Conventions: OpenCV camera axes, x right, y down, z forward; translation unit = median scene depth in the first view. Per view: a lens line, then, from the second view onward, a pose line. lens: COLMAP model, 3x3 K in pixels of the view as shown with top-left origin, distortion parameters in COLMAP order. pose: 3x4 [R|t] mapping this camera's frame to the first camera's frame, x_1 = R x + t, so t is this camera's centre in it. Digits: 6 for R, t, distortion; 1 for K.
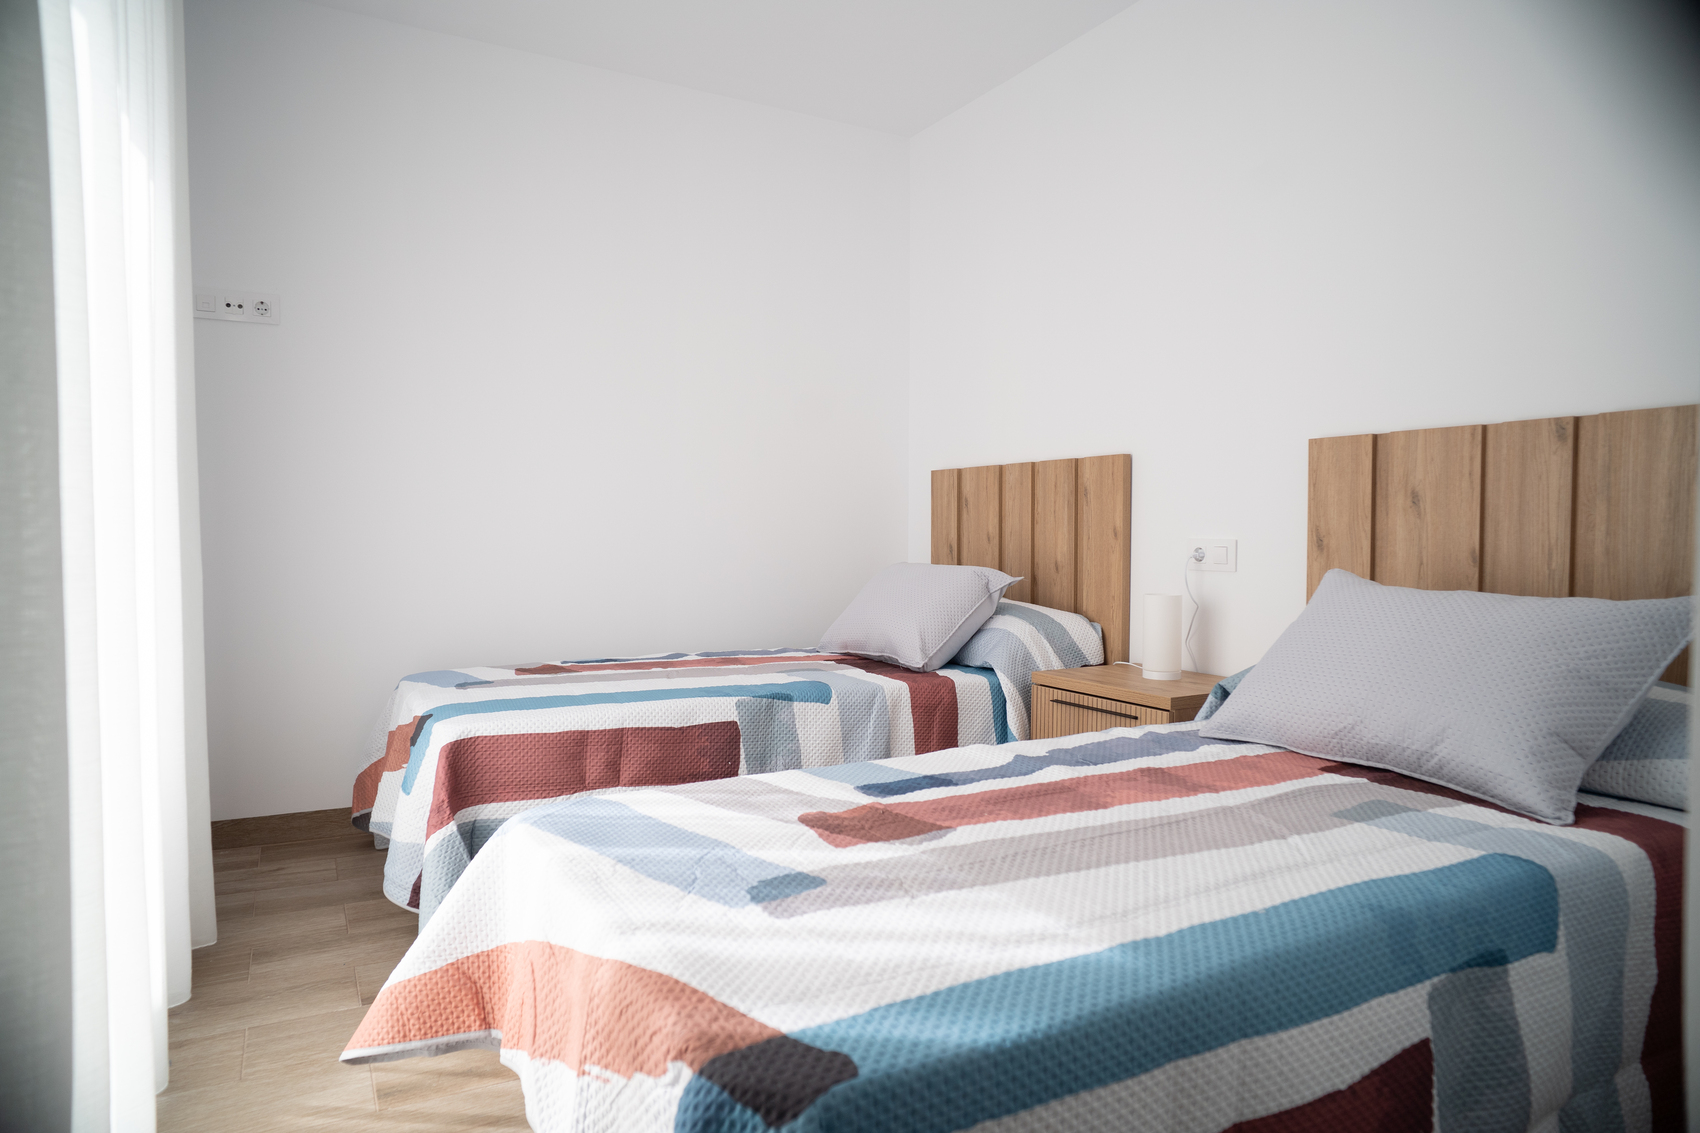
lens RADIAL K [[1004.4, 0, 846.4], [0, 1004.4, 571.3], [0, 0, 1]] dist [-0.067574, 0.045168]
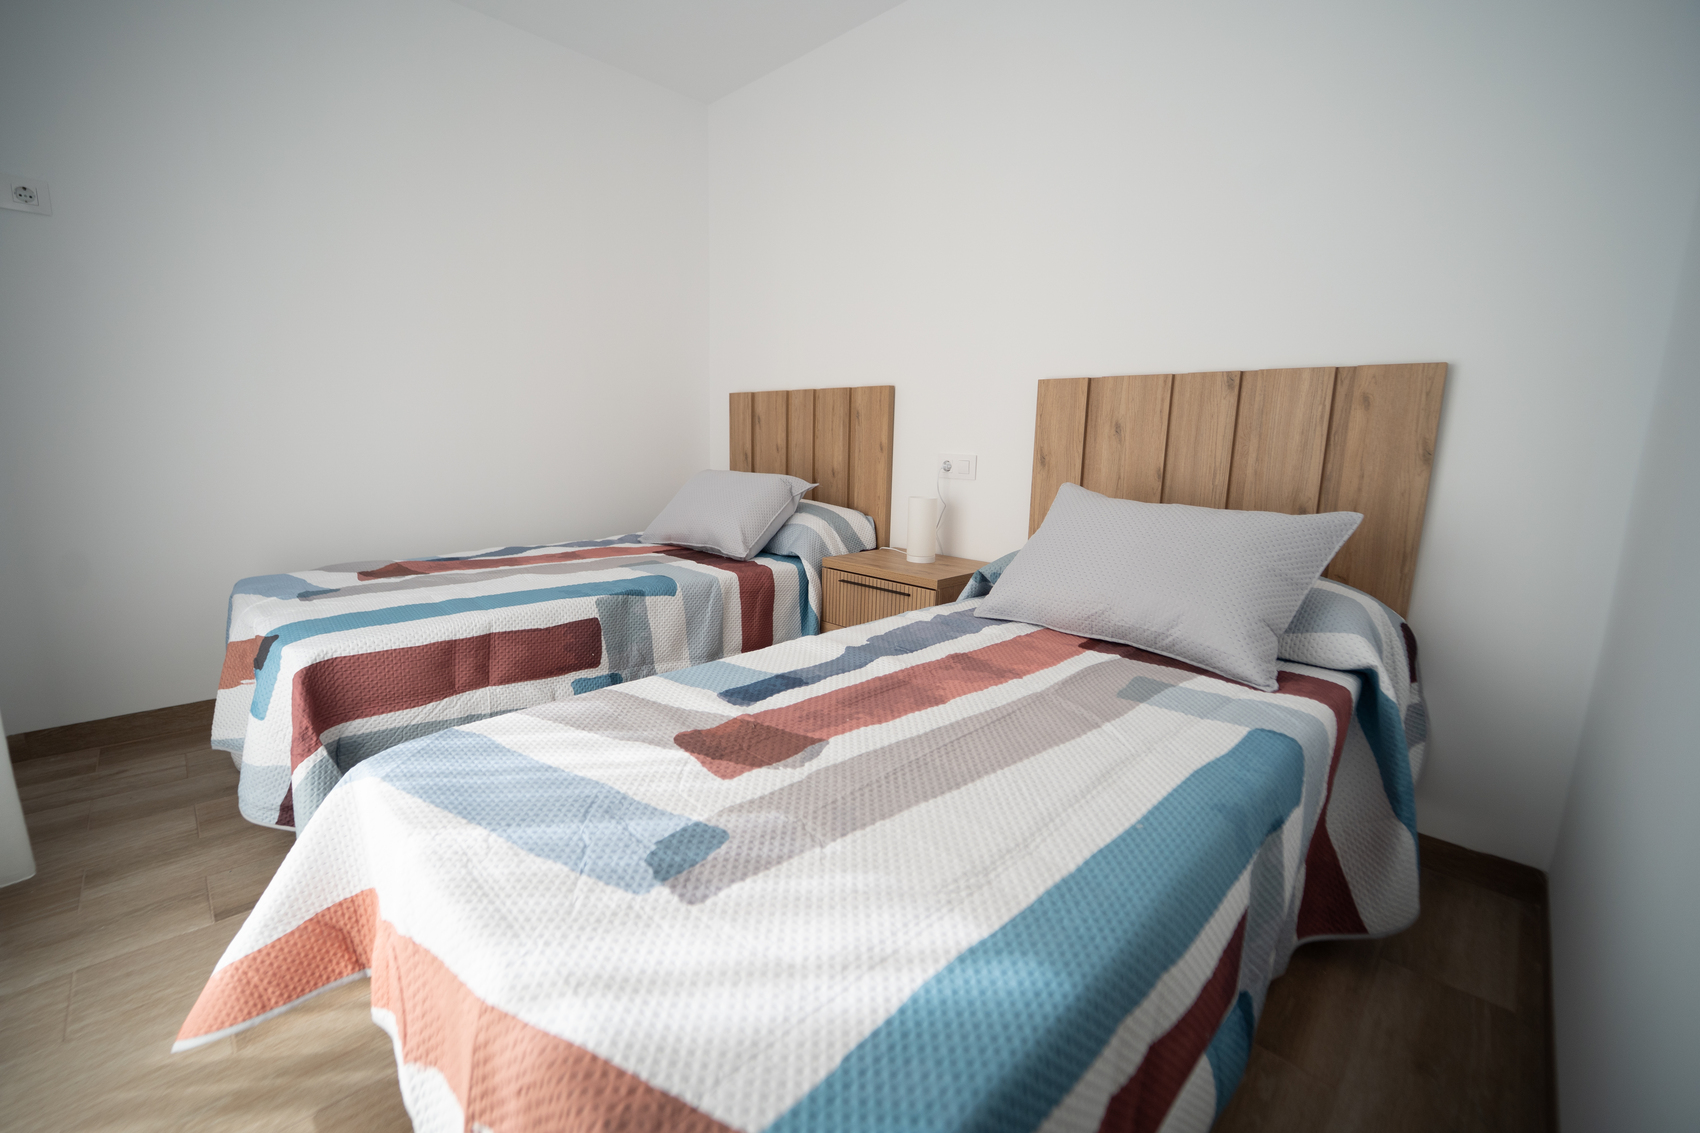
lens RADIAL K [[693.5, 0, 833.7], [0, 693.5, 561.8], [0, 0, 1]] dist [-0.023459, 0.001279]
pose [[0.963362, -0.030521, 0.266461, -0.054144], [-0.007458, 0.990071, 0.140367, -0.027079], [-0.268100, -0.137212, 0.953570, 0.216941]]
